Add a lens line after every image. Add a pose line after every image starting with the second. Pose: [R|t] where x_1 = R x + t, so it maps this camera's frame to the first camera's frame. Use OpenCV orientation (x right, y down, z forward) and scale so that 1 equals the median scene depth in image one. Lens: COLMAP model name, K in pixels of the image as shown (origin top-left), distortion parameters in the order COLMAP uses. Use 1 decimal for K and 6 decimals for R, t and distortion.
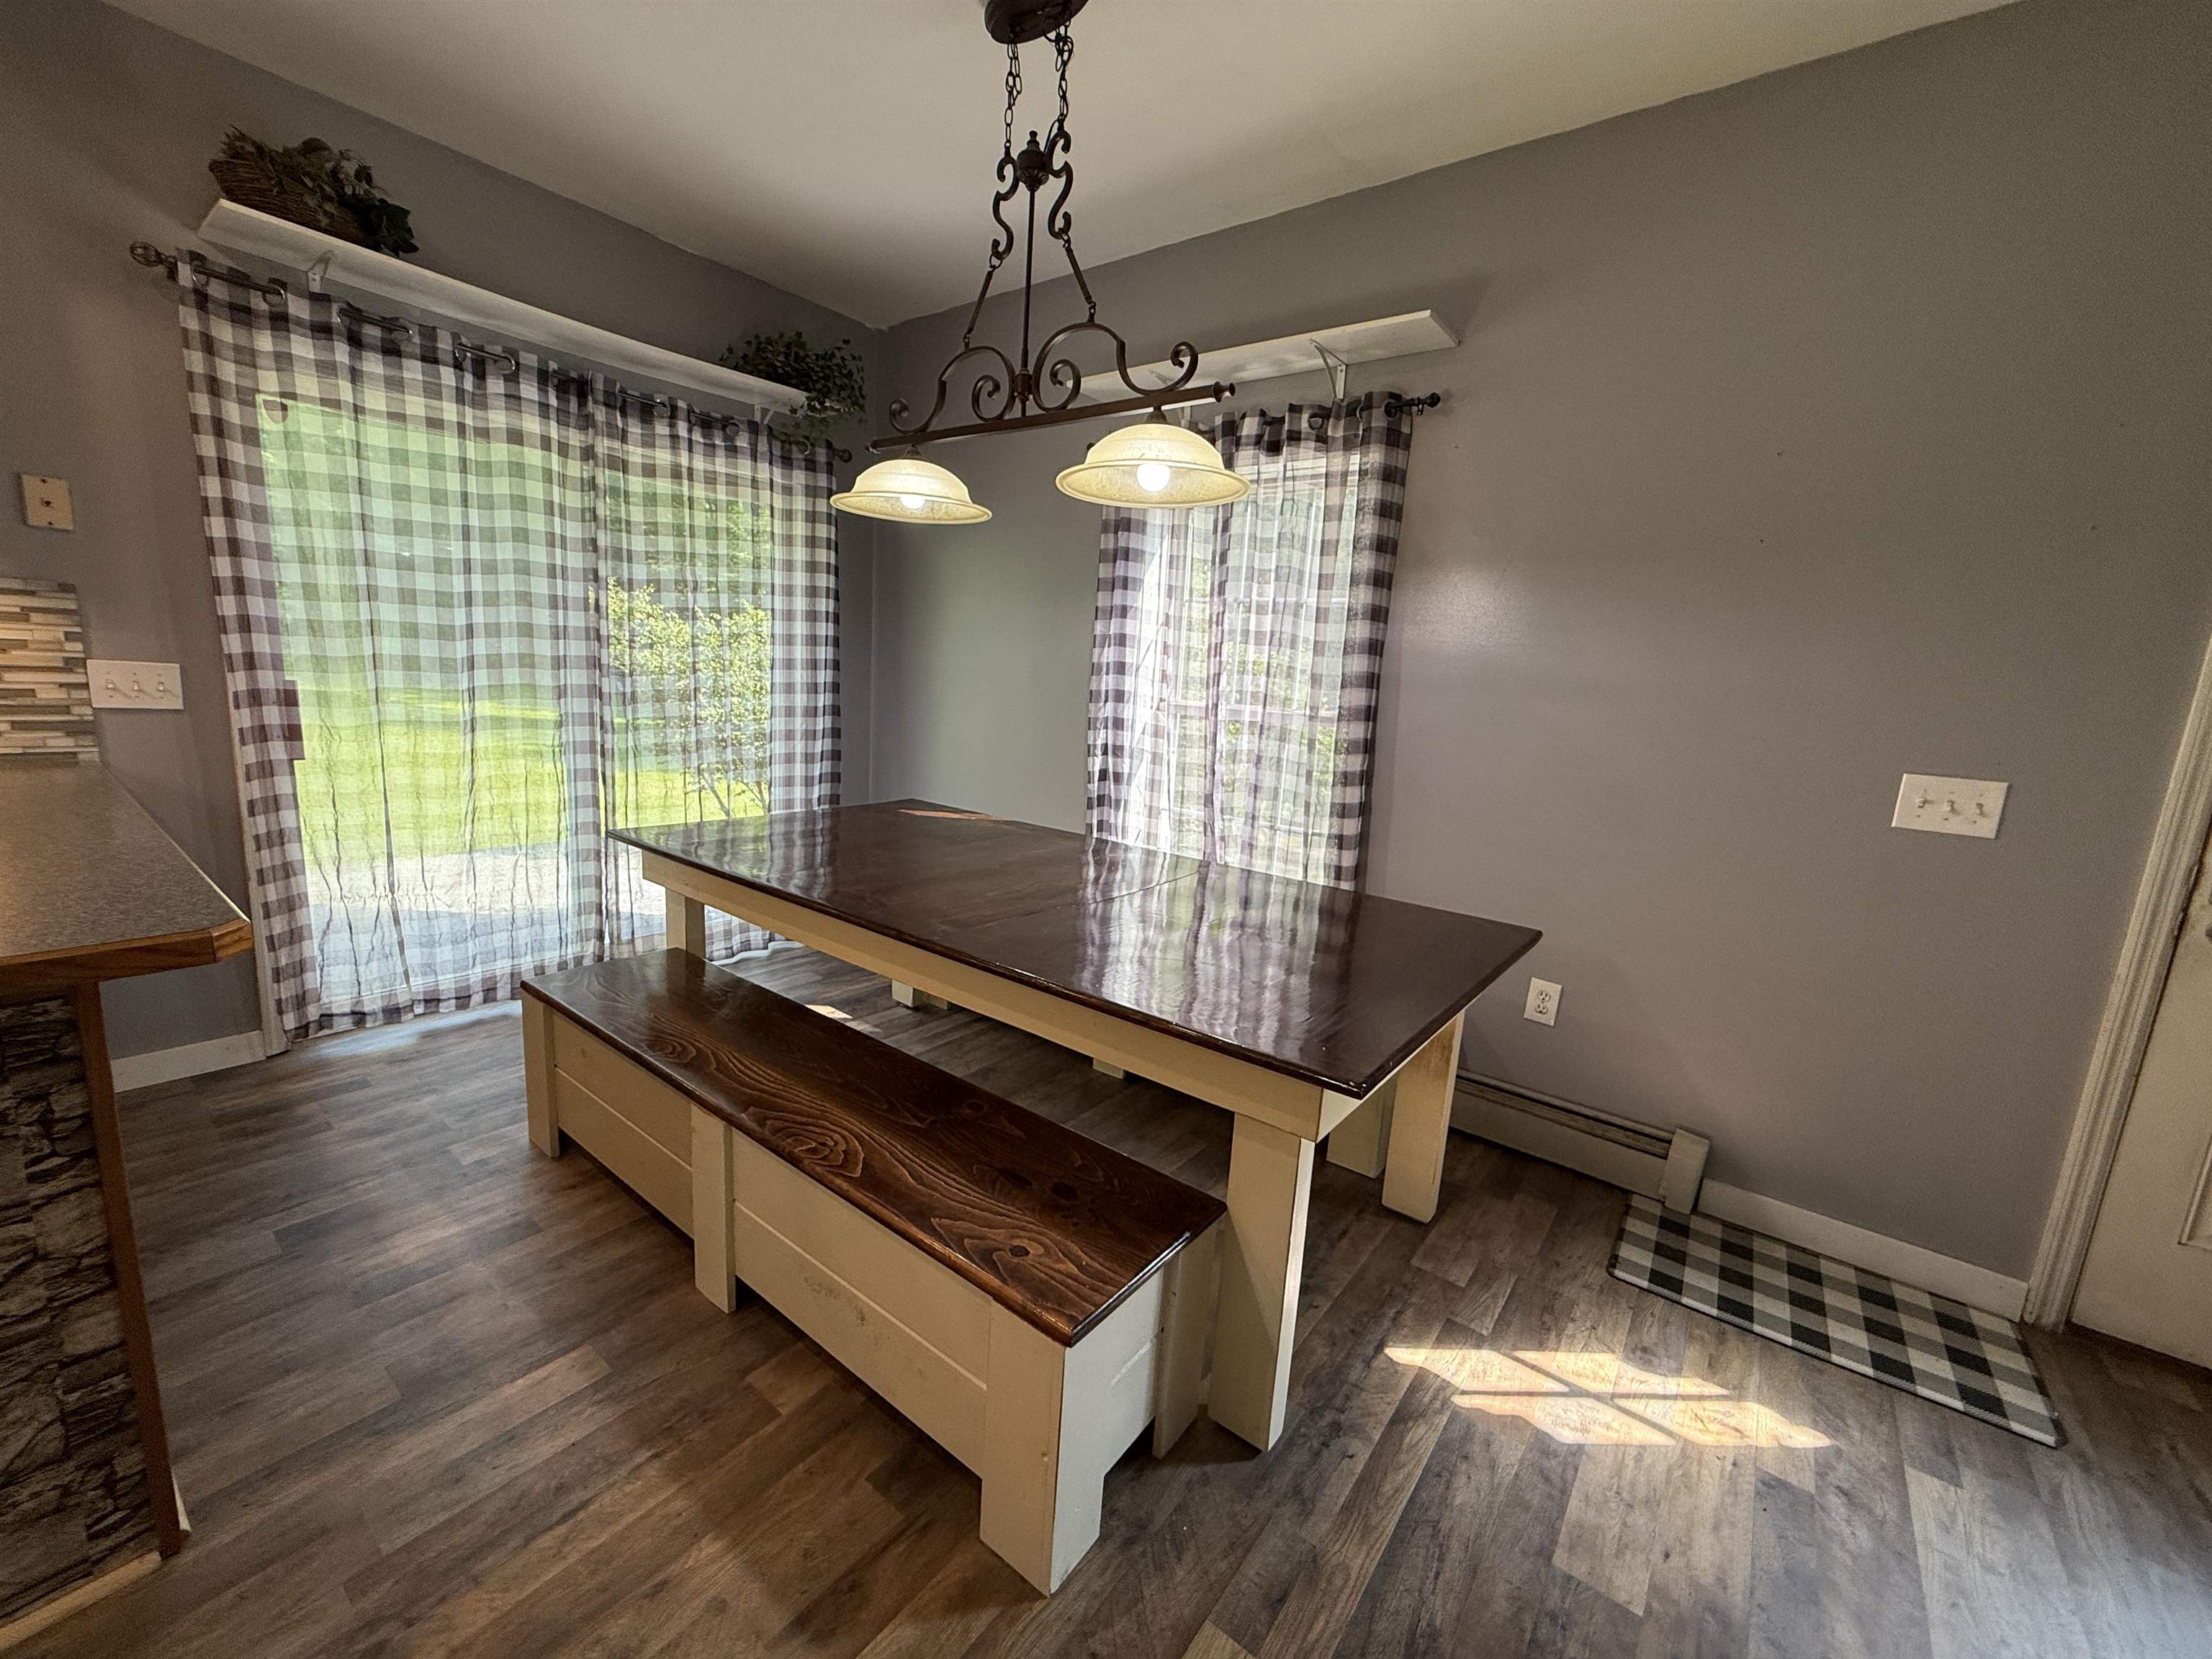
lens RADIAL K [[882.9, 0, 1107.8], [0, 882.9, 829.9], [0, 0, 1]] dist [-0.003208, 0.001785]
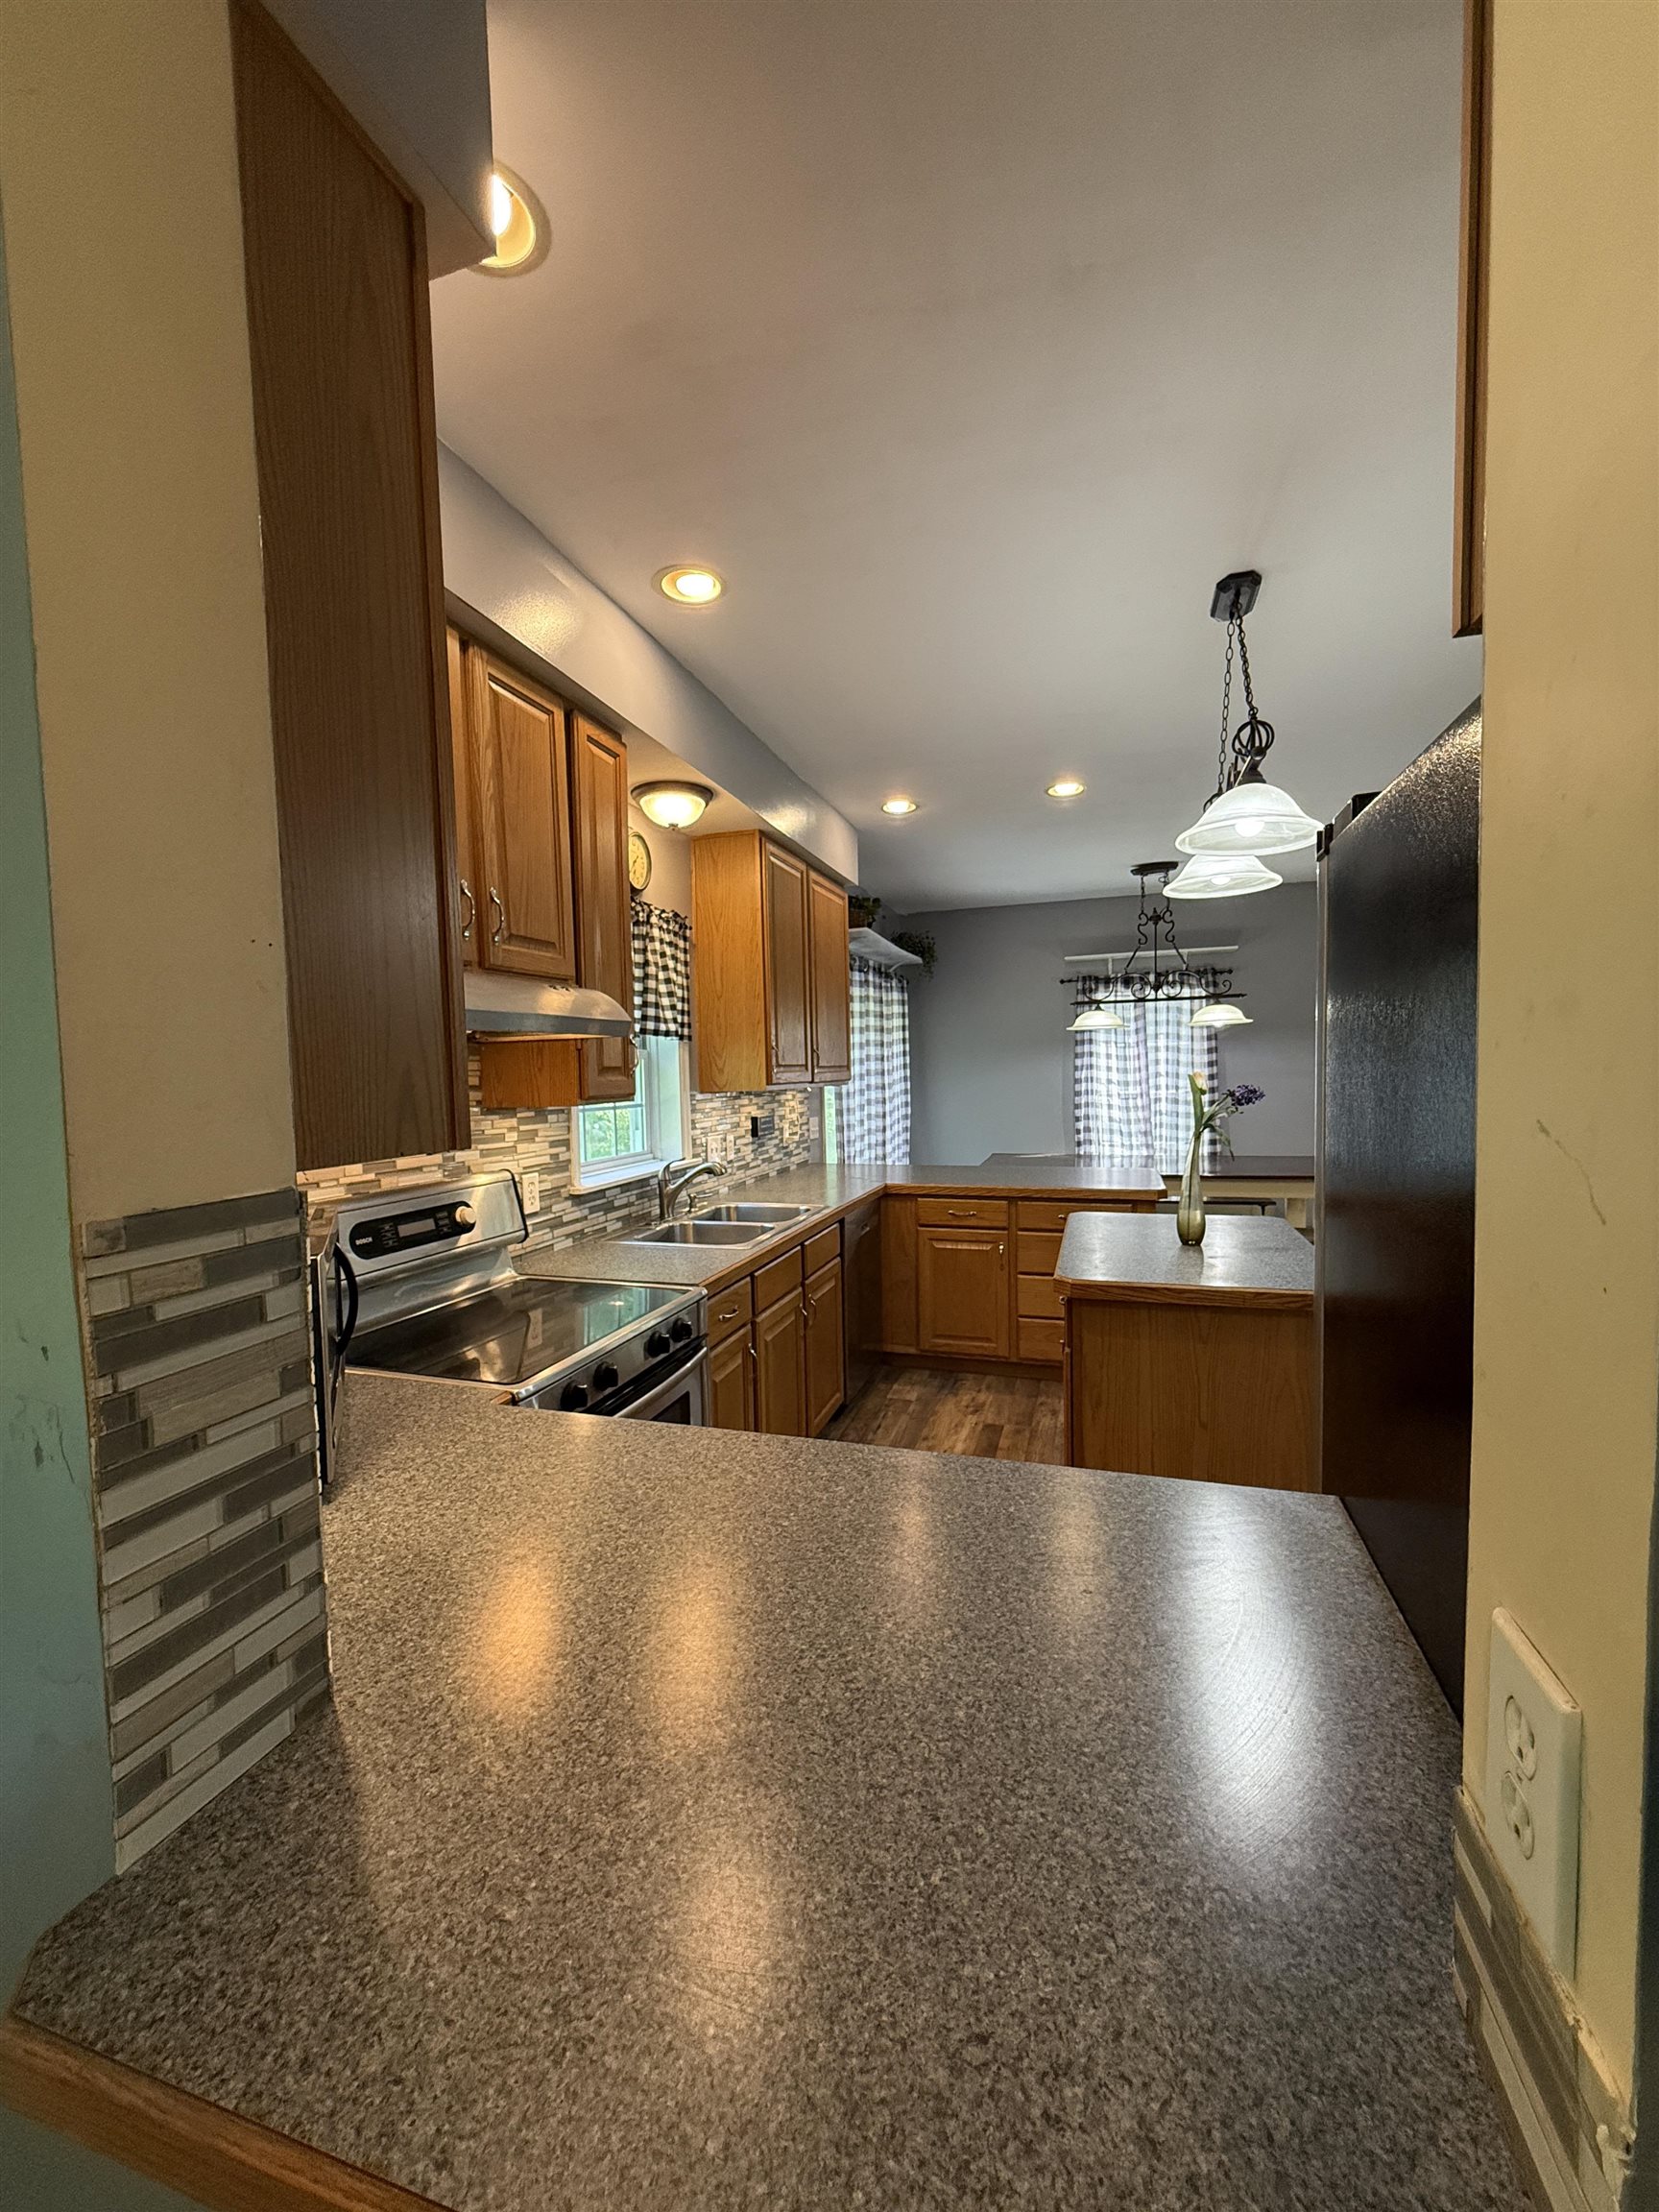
lens RADIAL K [[882.9, 0, 825.9], [0, 882.9, 1118.9], [0, 0, 1]] dist [-0.003208, 0.001785]
pose [[0.935258, -0.104097, 0.338315, -1.781968], [0.141181, 0.986167, -0.086851, 0.011273], [-0.324594, 0.128992, 0.937016, -1.077064]]
